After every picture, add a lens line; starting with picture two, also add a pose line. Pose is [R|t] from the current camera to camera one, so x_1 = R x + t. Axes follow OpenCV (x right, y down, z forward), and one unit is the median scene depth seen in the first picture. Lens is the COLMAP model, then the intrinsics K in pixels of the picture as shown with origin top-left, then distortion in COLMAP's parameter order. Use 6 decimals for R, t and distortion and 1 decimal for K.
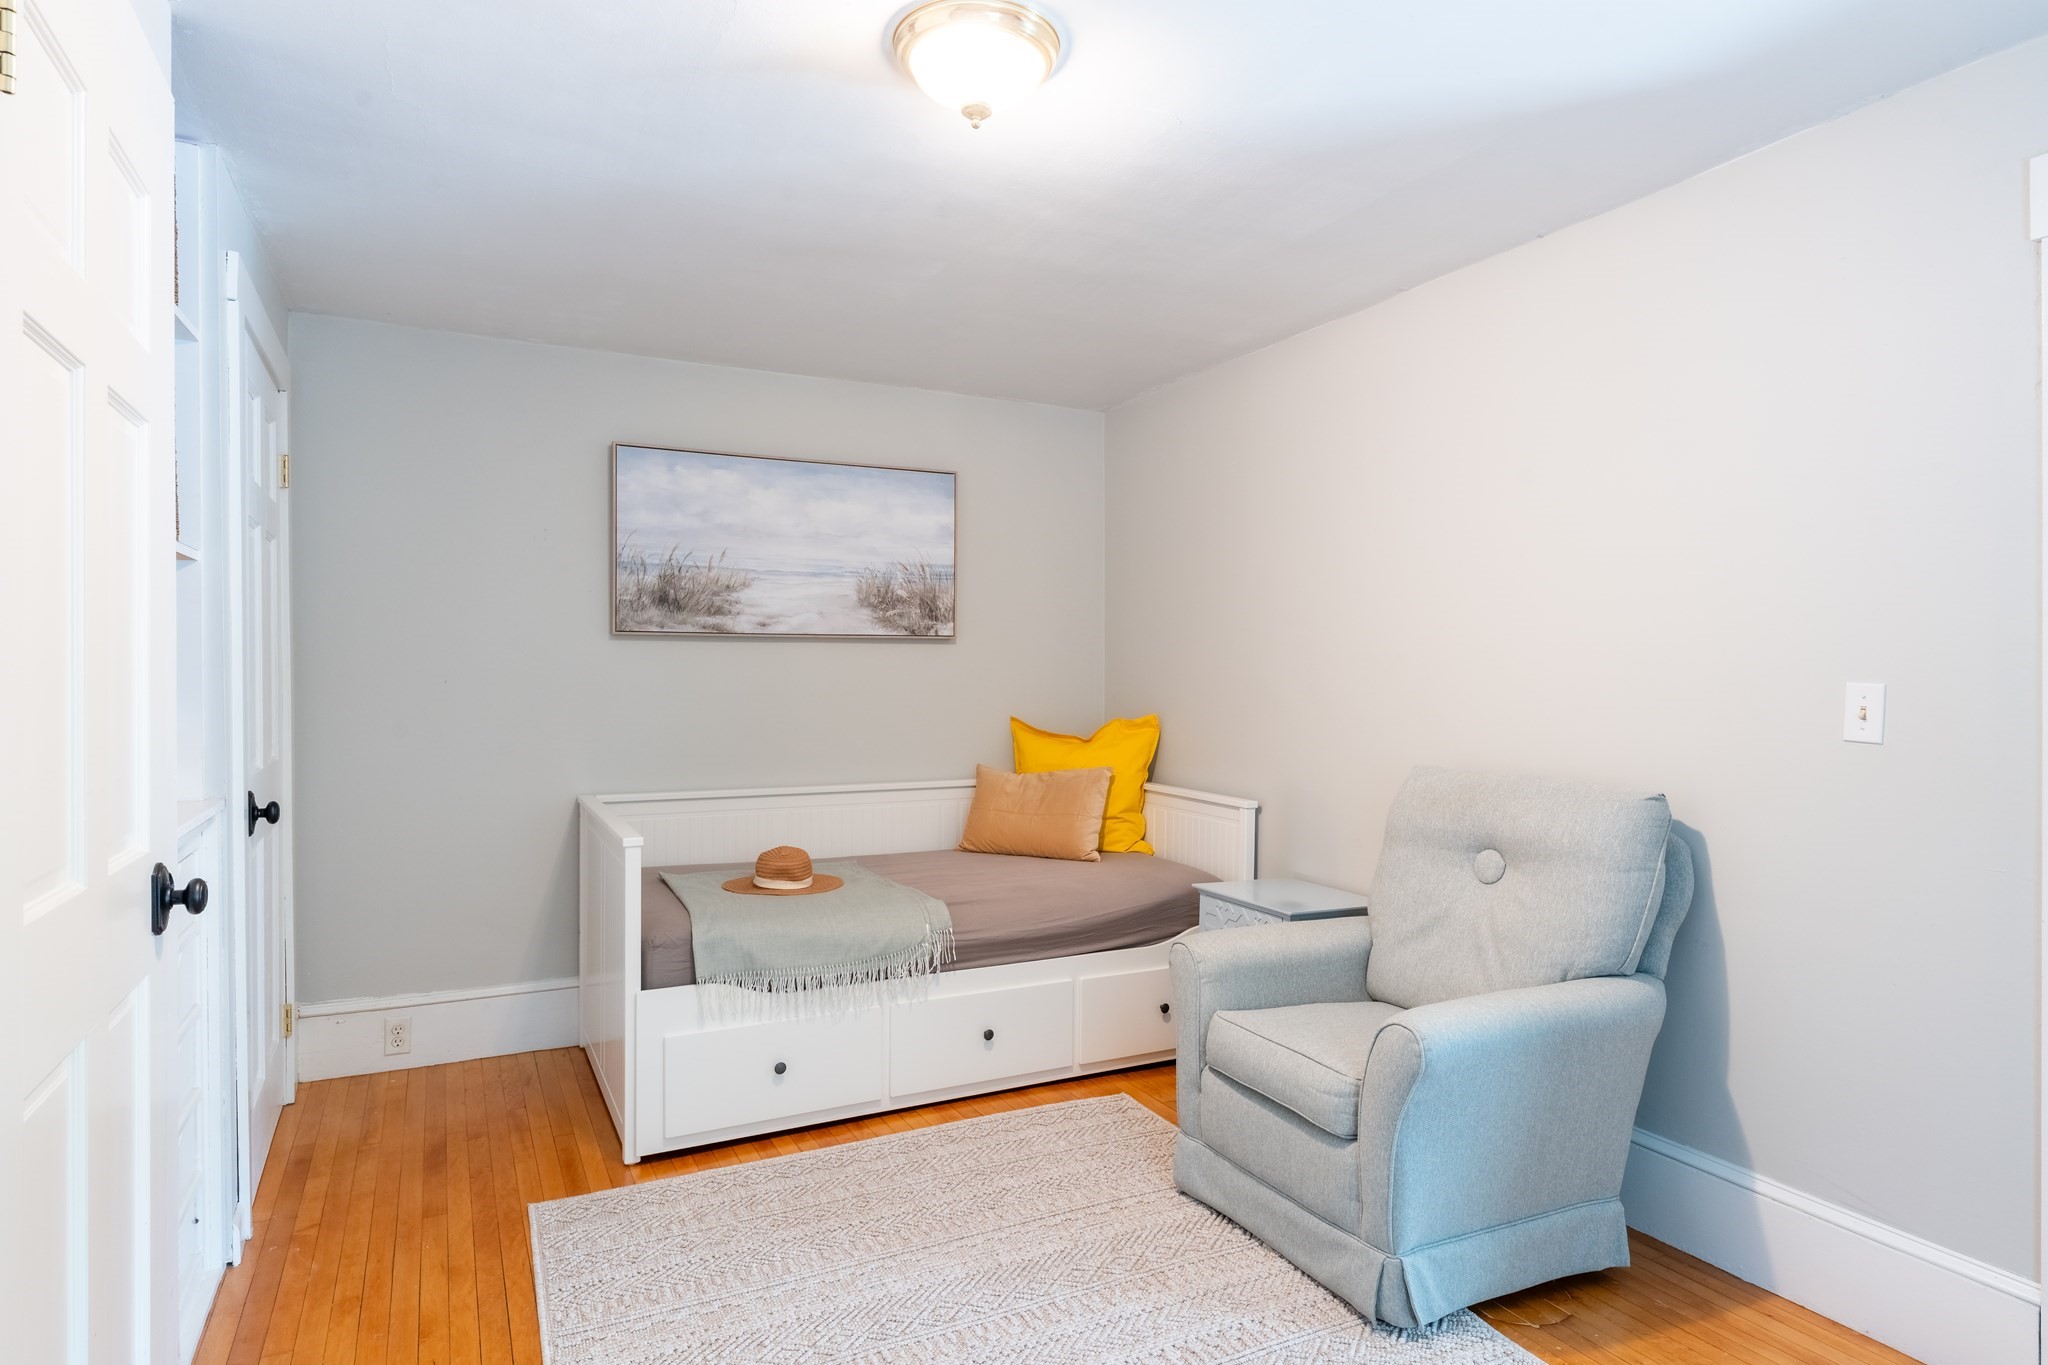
lens RADIAL K [[1126.9, 0, 1024.0], [0, 1126.9, 682.5], [0, 0, 1]] dist [-0.000225, -0.000237]
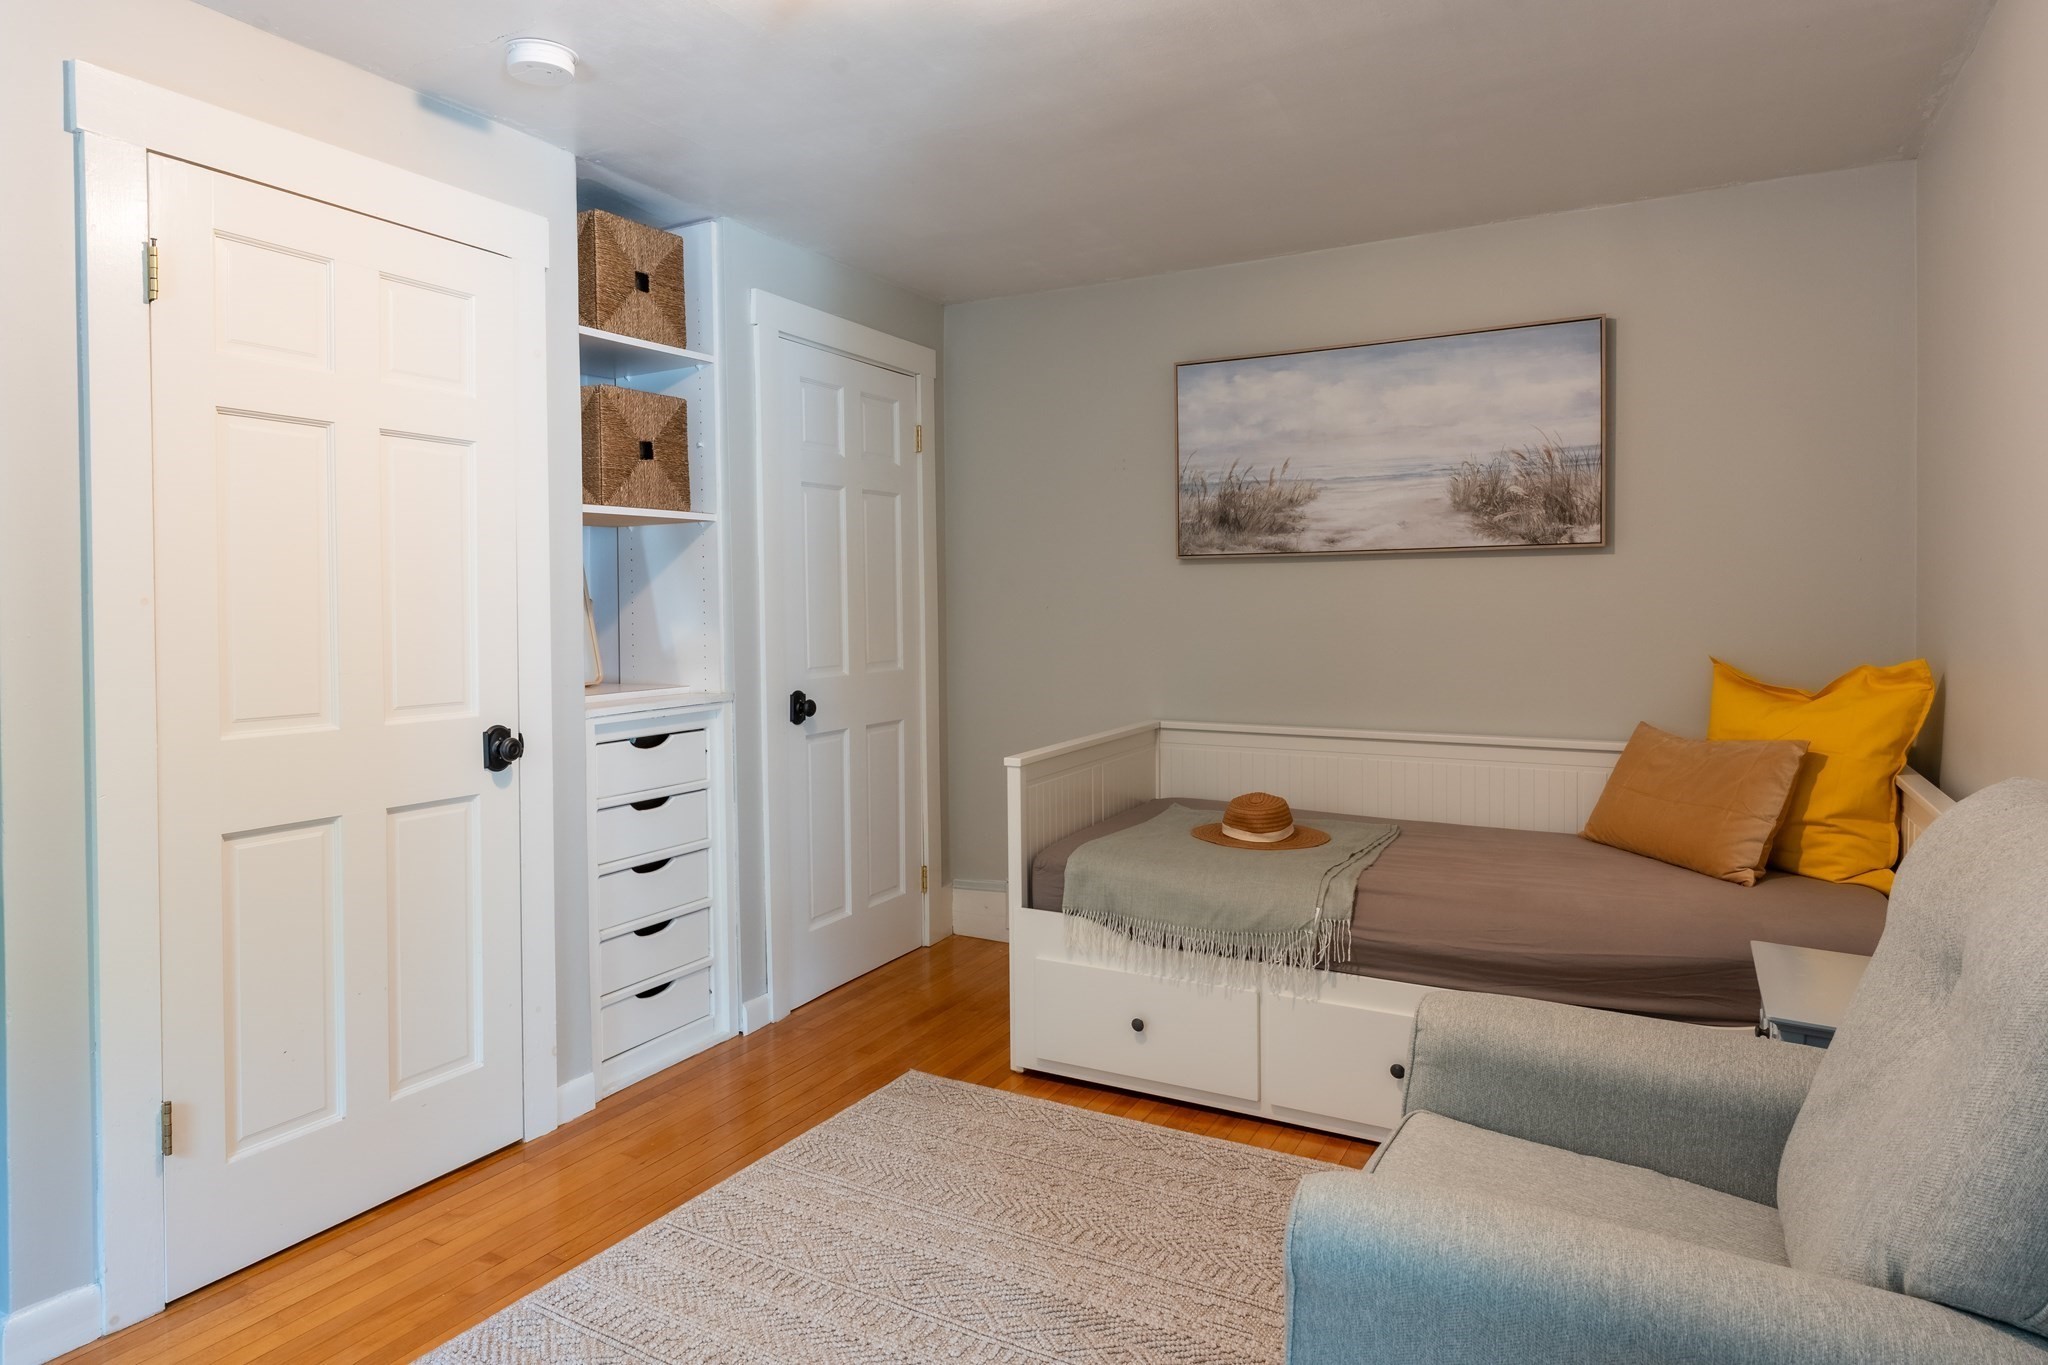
lens RADIAL K [[1210.0, 0, 1020.7], [0, 1210.0, 630.7], [0, 0, 1]] dist [-0.002218, -0.000312]
pose [[0.551059, 0.012486, -0.834373, 0.423367], [0.001510, 0.999871, 0.015960, 0.002642], [0.834465, -0.010055, 0.550969, 0.288518]]
